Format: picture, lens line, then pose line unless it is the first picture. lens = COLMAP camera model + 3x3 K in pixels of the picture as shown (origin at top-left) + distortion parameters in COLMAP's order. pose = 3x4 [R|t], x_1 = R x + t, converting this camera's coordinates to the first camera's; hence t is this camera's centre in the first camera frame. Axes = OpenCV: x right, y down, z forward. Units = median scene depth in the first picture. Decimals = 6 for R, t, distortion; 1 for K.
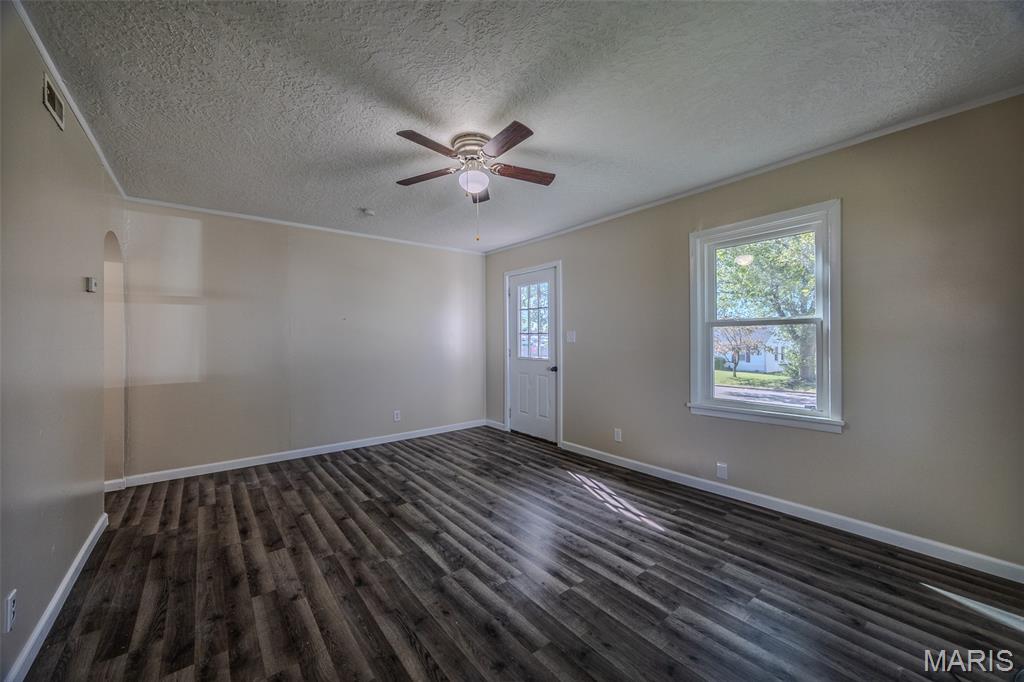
lens RADIAL K [[394.8, 0, 522.3], [0, 394.8, 340.8], [0, 0, 1]] dist [-0.003113, -0.000358]
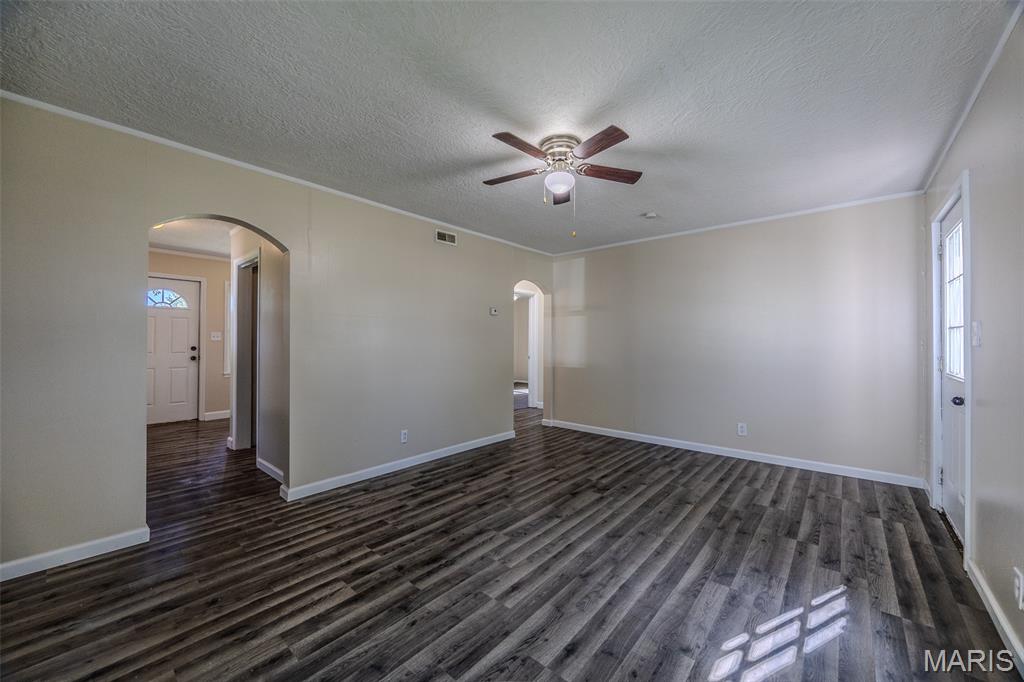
lens RADIAL K [[394.8, 0, 504.4], [0, 394.8, 340.7], [0, 0, 1]] dist [-0.003113, -0.000358]
pose [[0.153183, 0.005661, -0.988182, 0.769014], [-0.006088, 0.999970, 0.004785, -0.002190], [0.988179, 0.005283, 0.153213, 0.631875]]
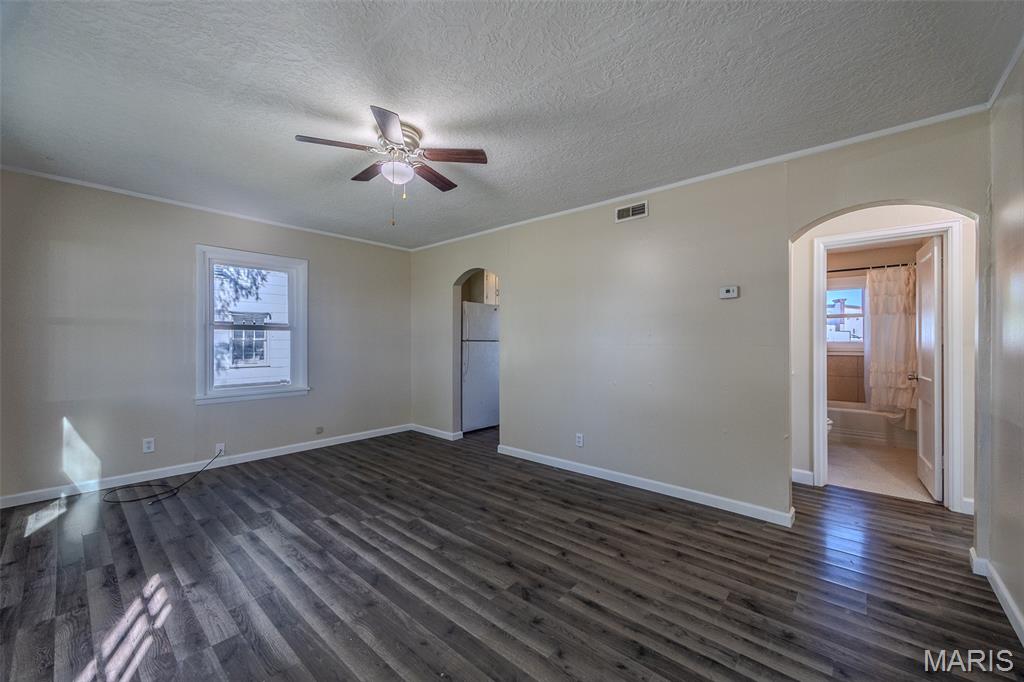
lens RADIAL K [[394.8, 0, 509.6], [0, 394.8, 334.8], [0, 0, 1]] dist [-0.003113, -0.000358]
pose [[-0.989051, 0.001220, -0.147568, -0.220625], [0.003292, 0.999899, -0.013799, 0.005900], [0.147536, -0.014134, -0.988956, 1.787065]]
